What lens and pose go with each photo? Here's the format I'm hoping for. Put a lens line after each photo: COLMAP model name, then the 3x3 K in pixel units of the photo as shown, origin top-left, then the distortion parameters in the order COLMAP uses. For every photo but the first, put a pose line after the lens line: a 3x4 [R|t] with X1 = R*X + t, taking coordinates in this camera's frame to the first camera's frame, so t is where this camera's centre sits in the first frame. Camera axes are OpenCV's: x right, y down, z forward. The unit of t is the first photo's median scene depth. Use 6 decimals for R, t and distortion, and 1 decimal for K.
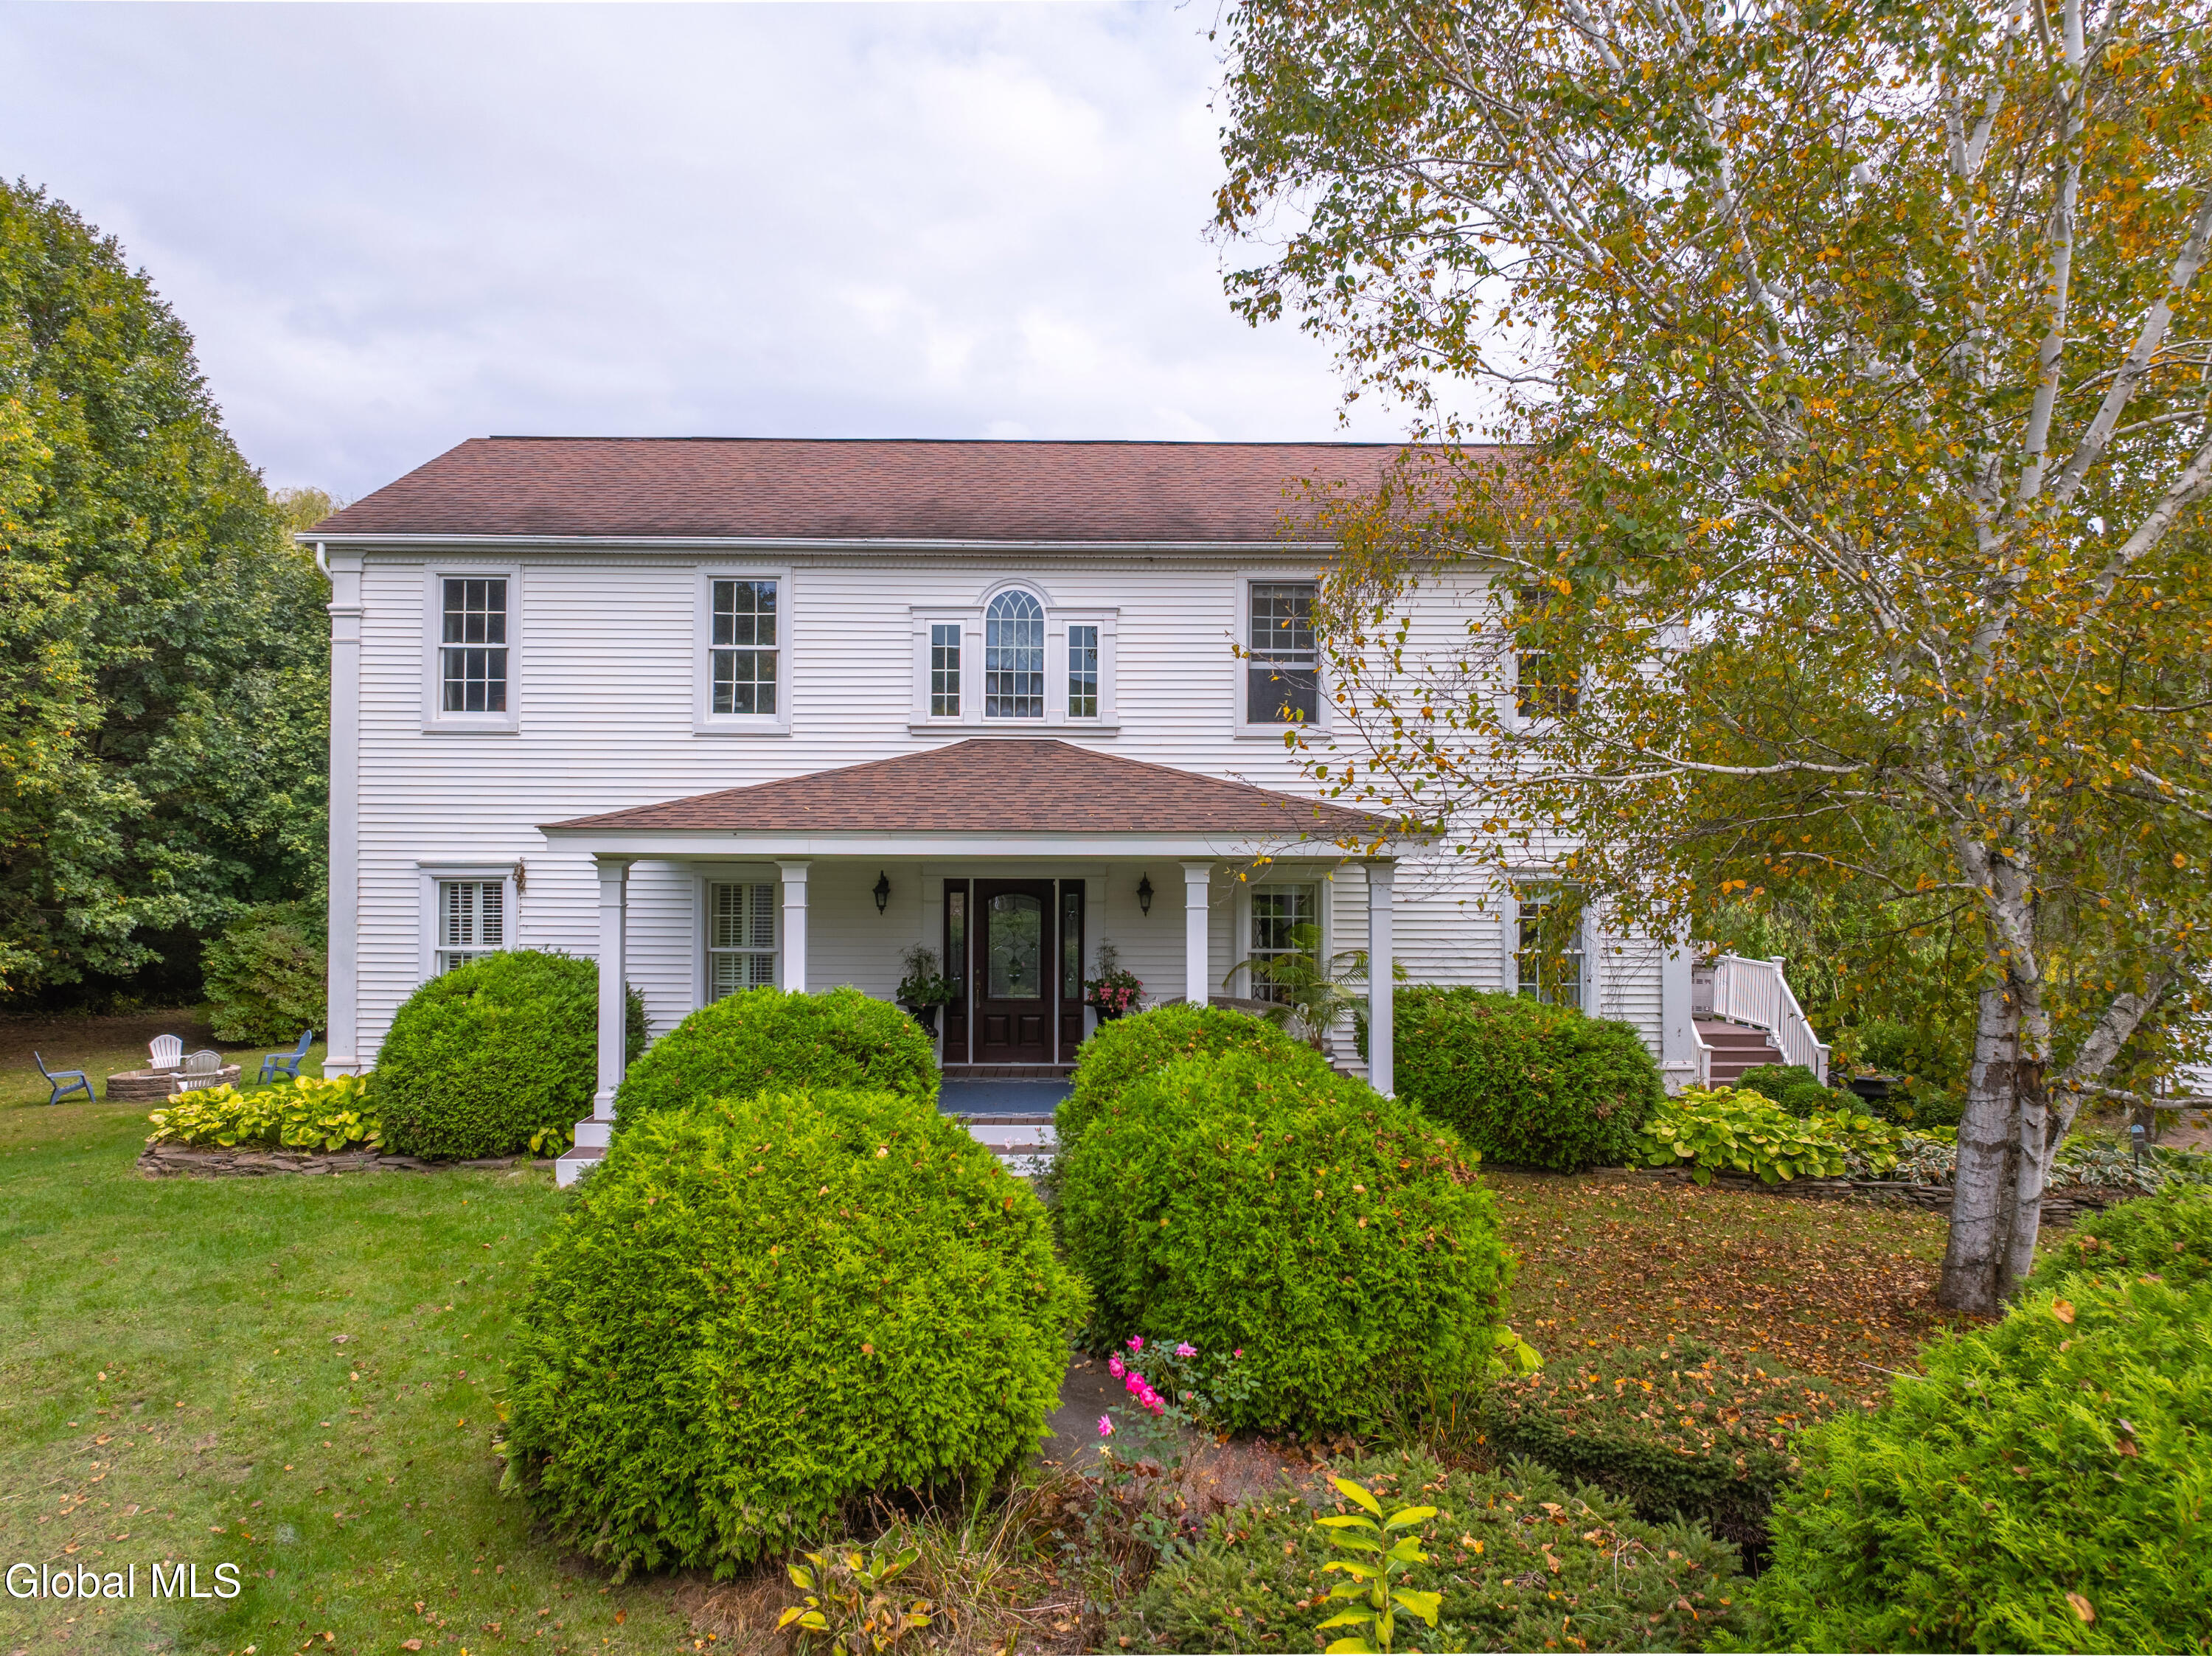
lens RADIAL K [[1545.5, 0, 1108.0], [0, 1545.5, 813.1], [0, 0, 1]] dist [-0.026577, 0.001288]
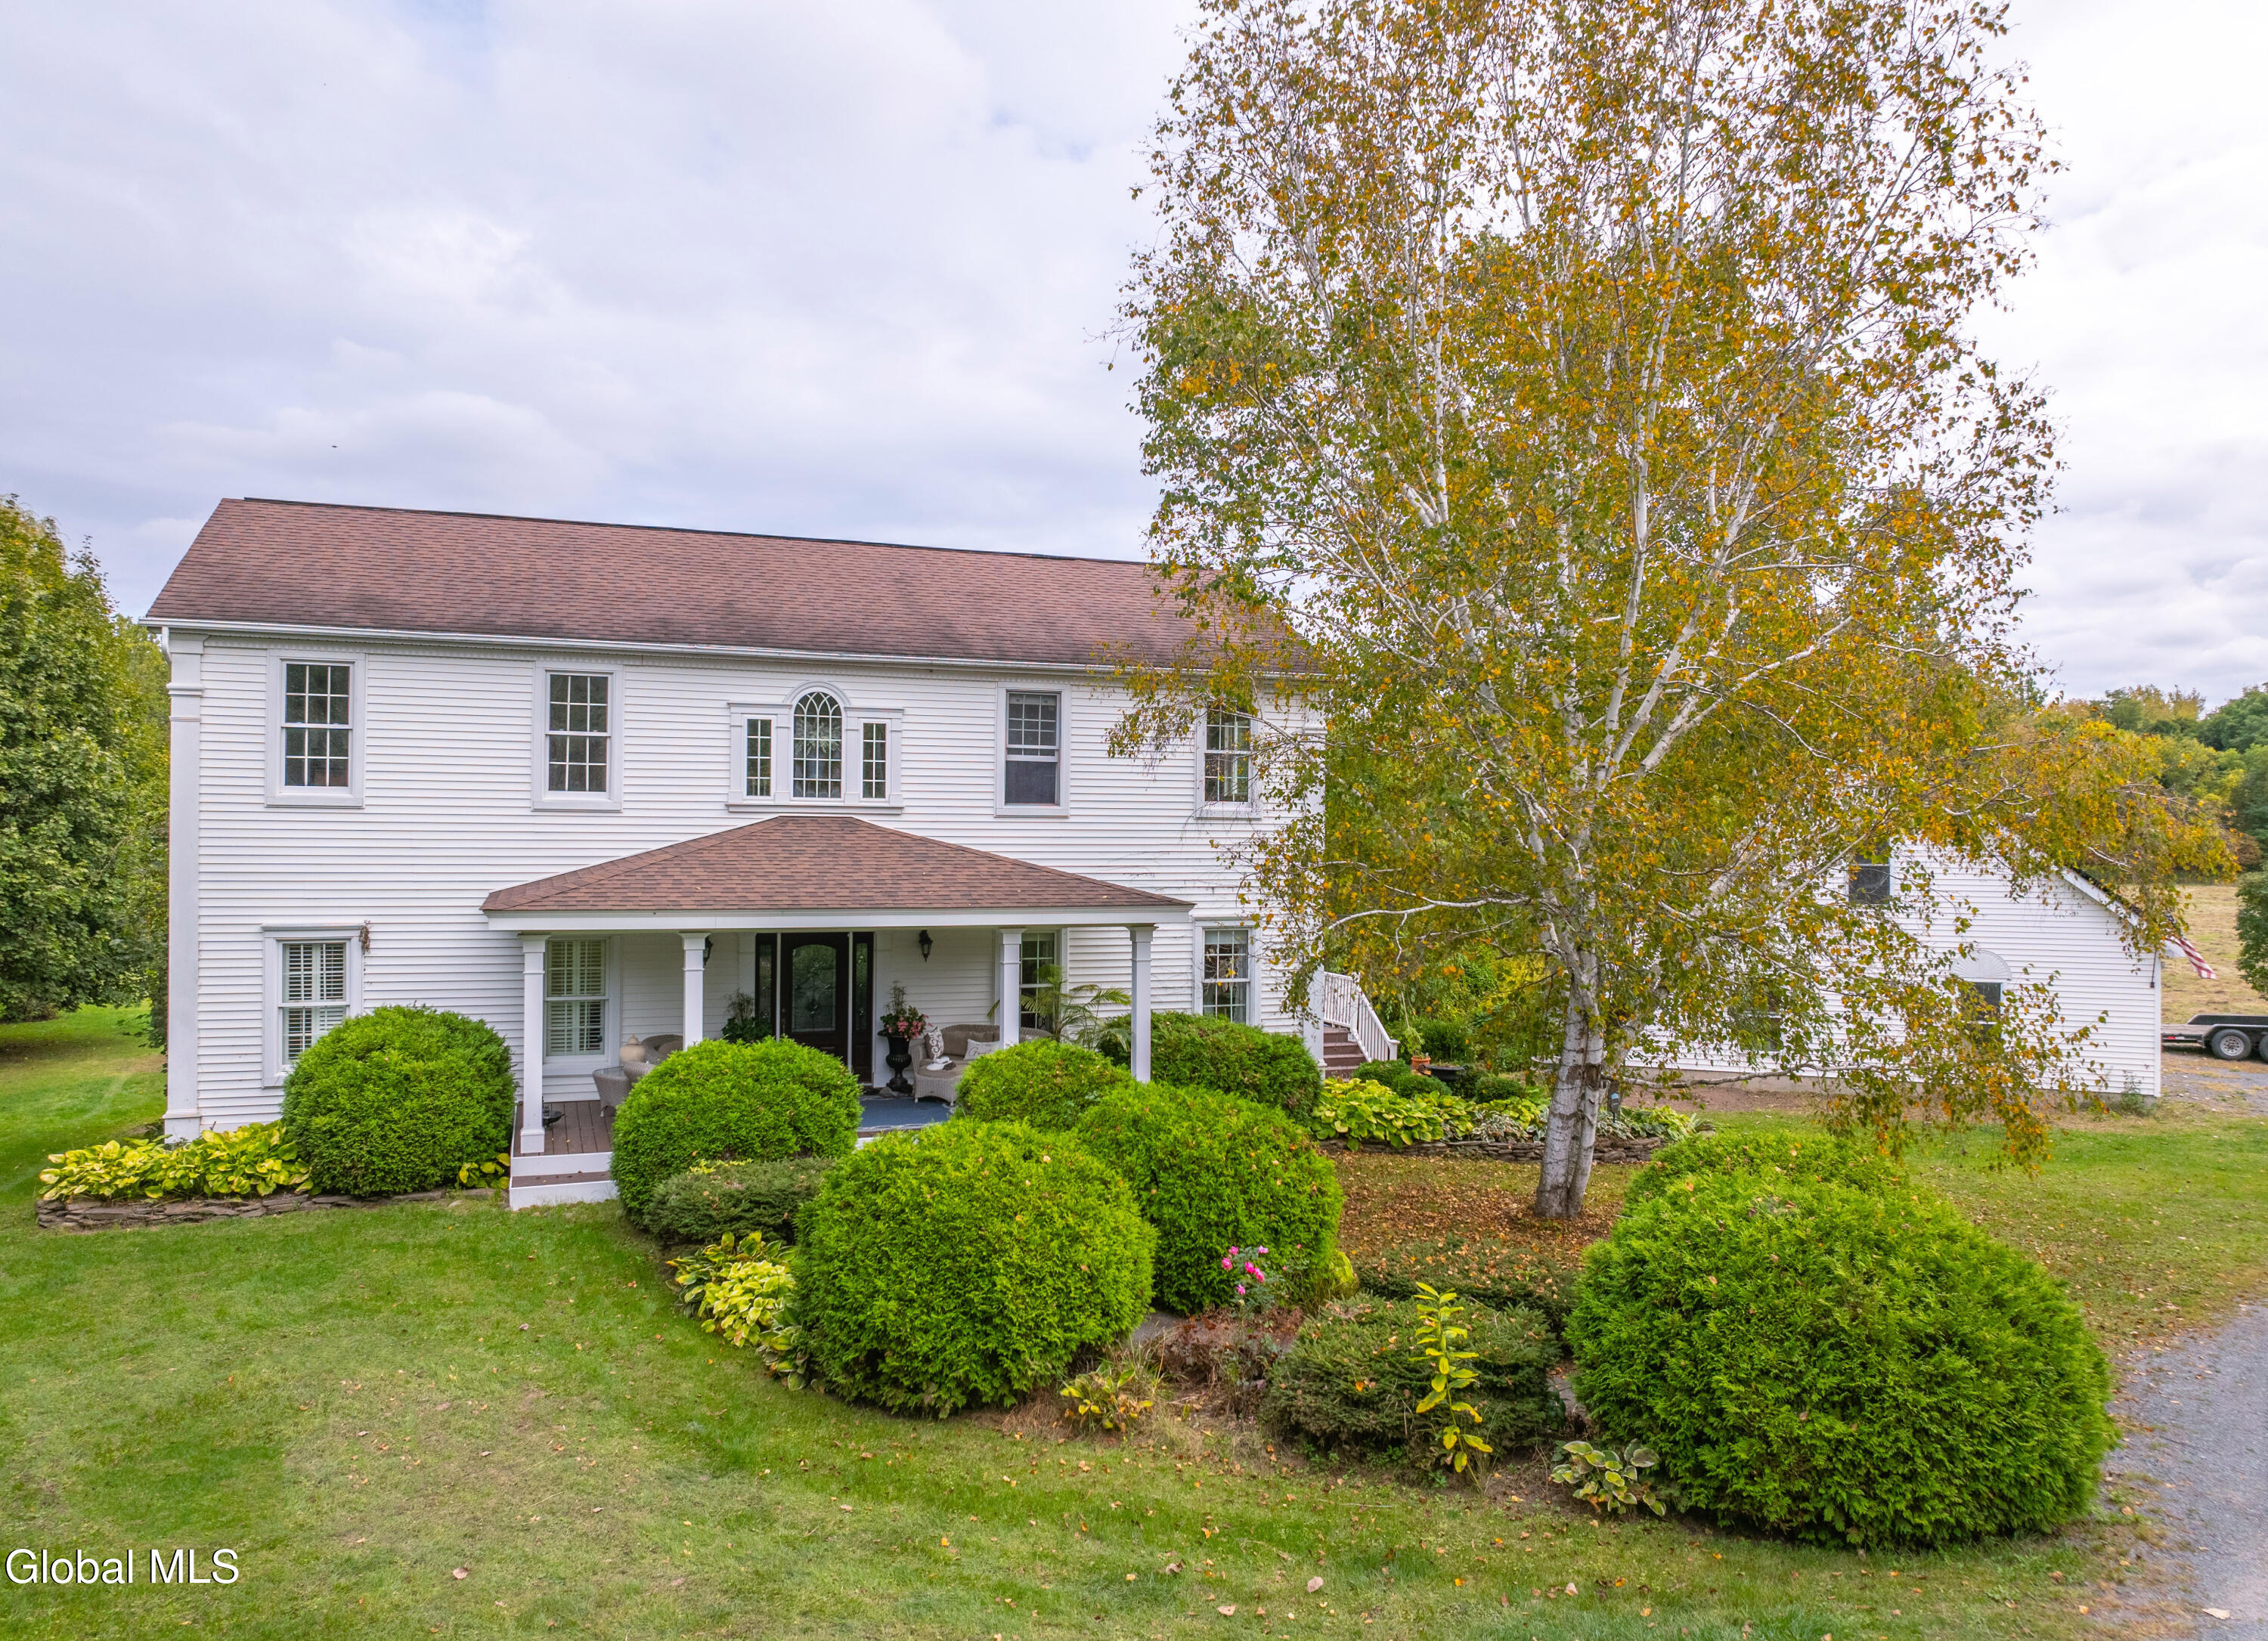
lens RADIAL K [[1600.8, 0, 1134.0], [0, 1600.8, 820.5], [0, 0, 1]] dist [-0.020710, -0.005140]
pose [[0.942484, 0.006521, 0.334187, -0.244666], [-0.012620, 0.999791, 0.016081, -0.067777], [-0.334012, -0.019373, 0.942370, -0.254680]]
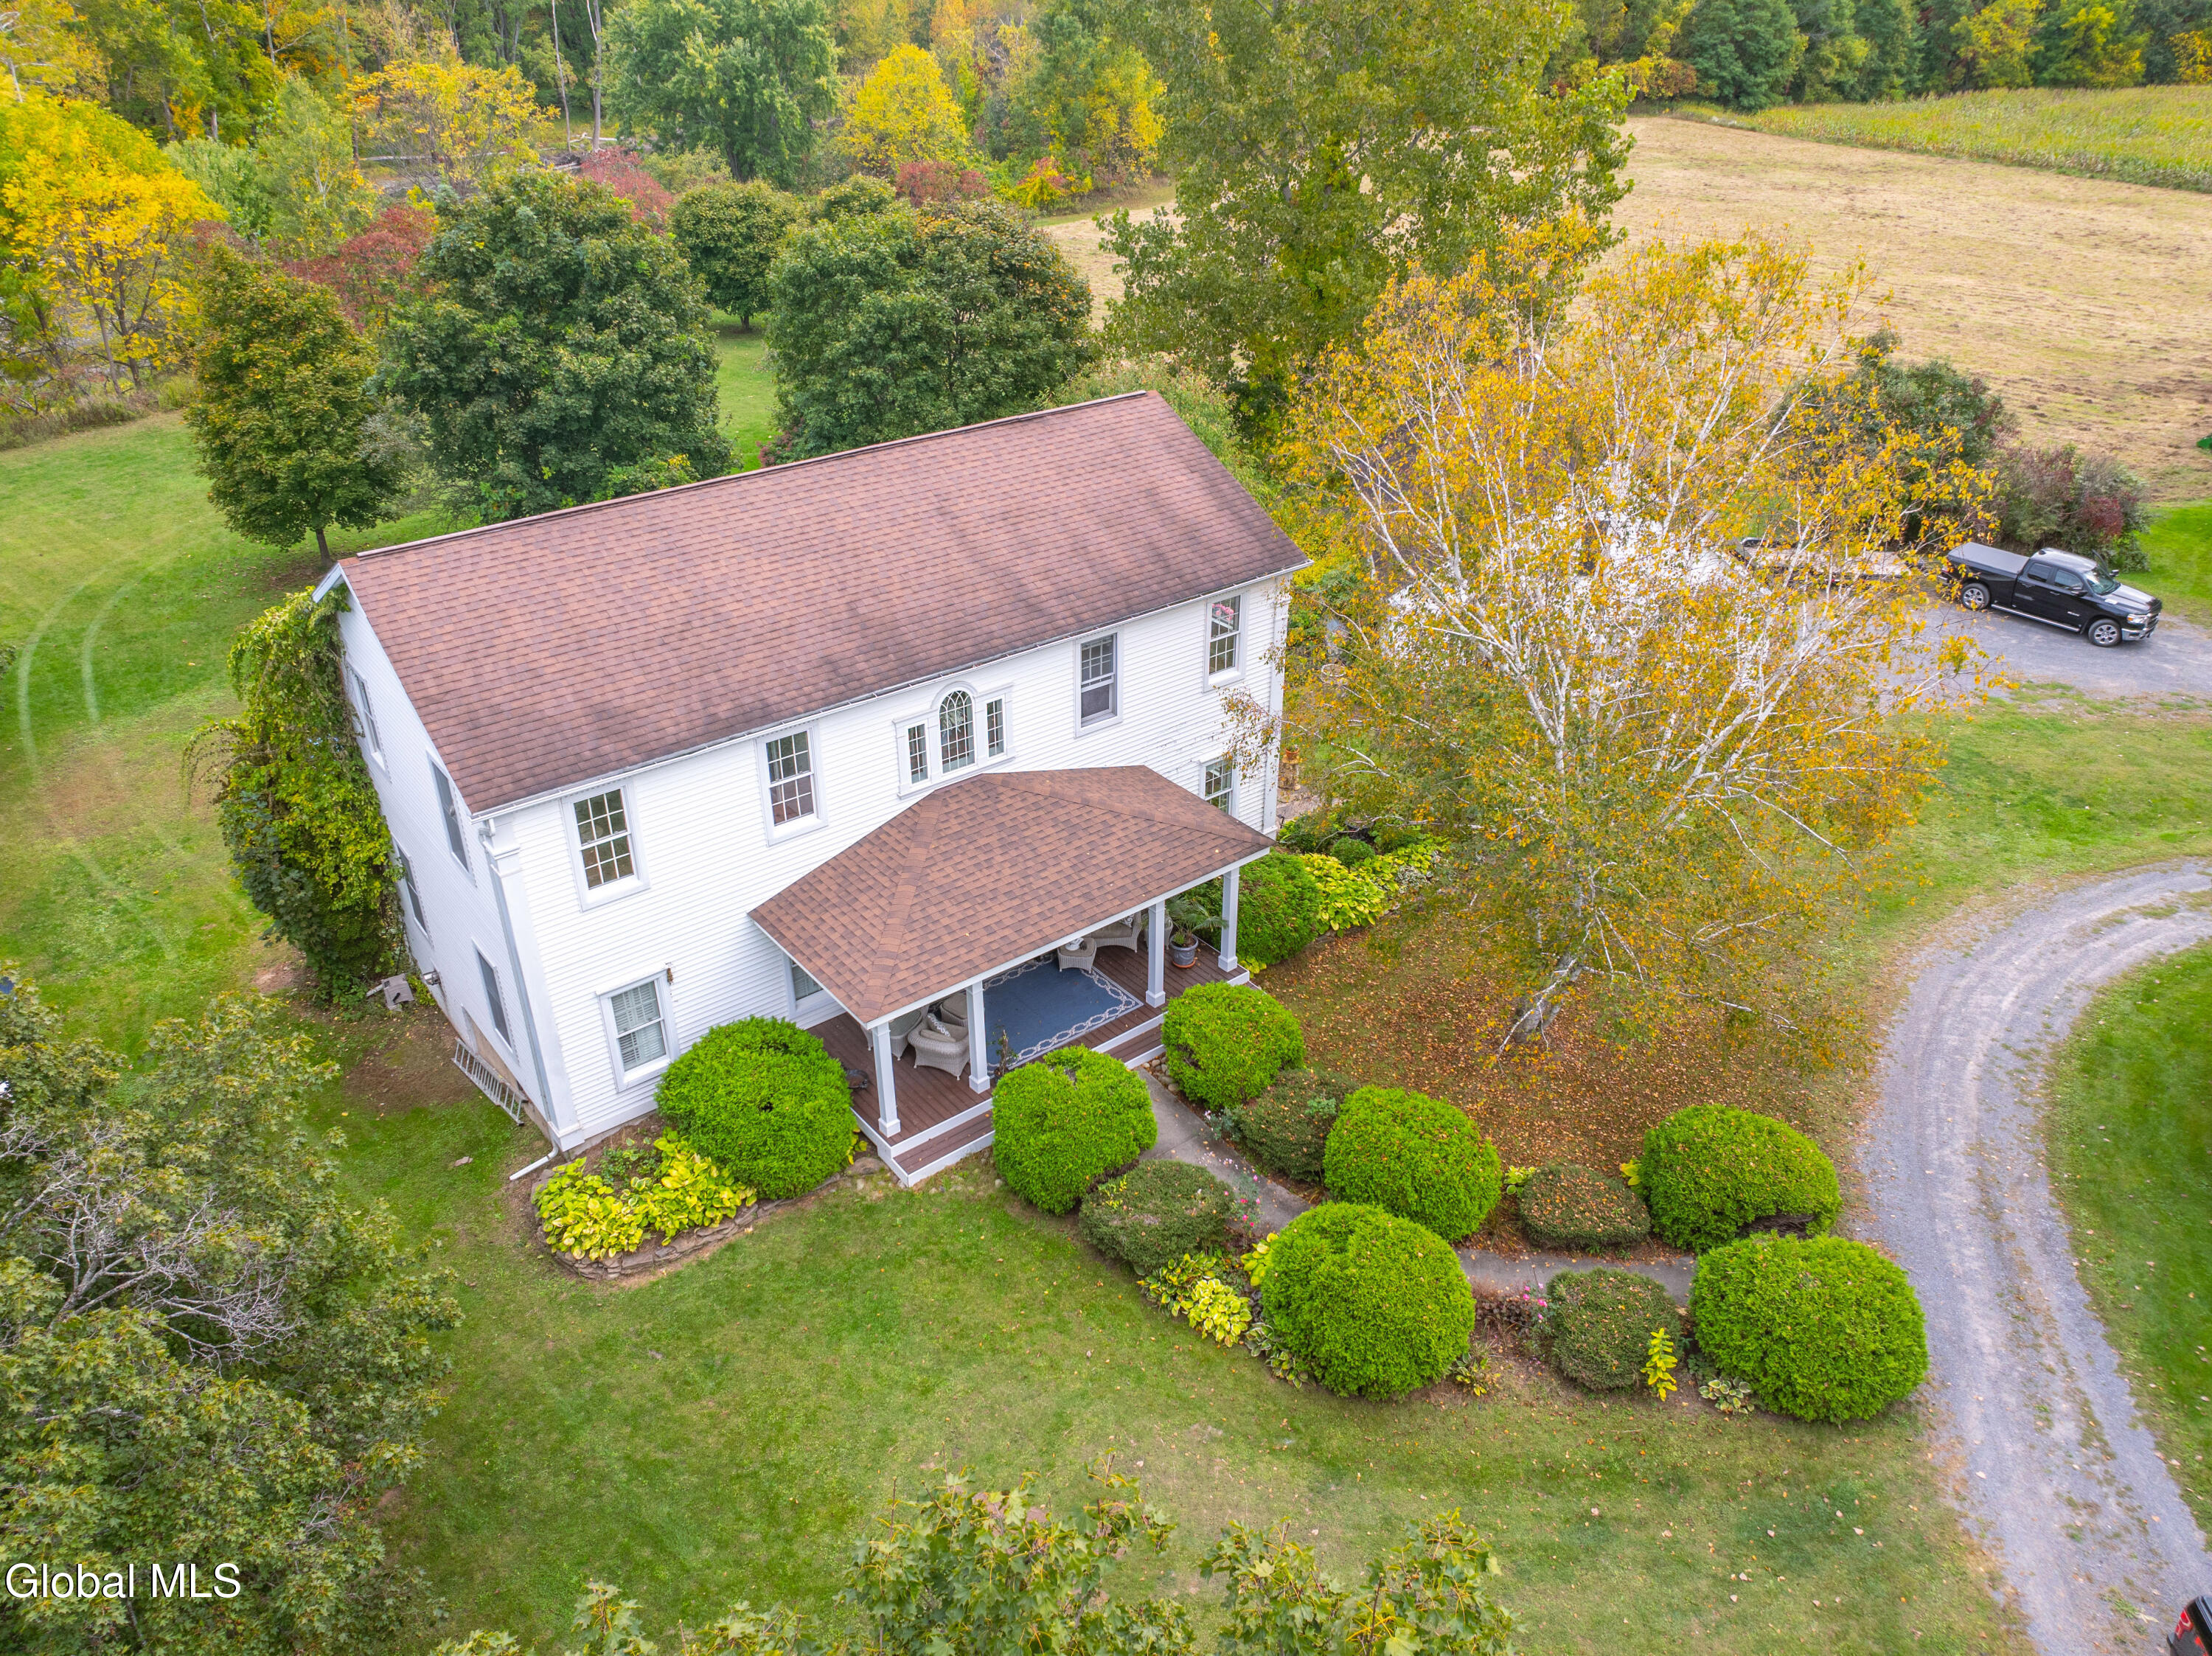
lens RADIAL K [[1558.7, 0, 1100.3], [0, 1558.7, 816.8], [0, 0, 1]] dist [-0.047329, 0.006327]
pose [[0.797263, -0.305973, 0.520339, -0.757519], [-0.003432, 0.859701, 0.510785, -0.799540], [-0.603623, -0.409016, 0.684358, -0.140920]]
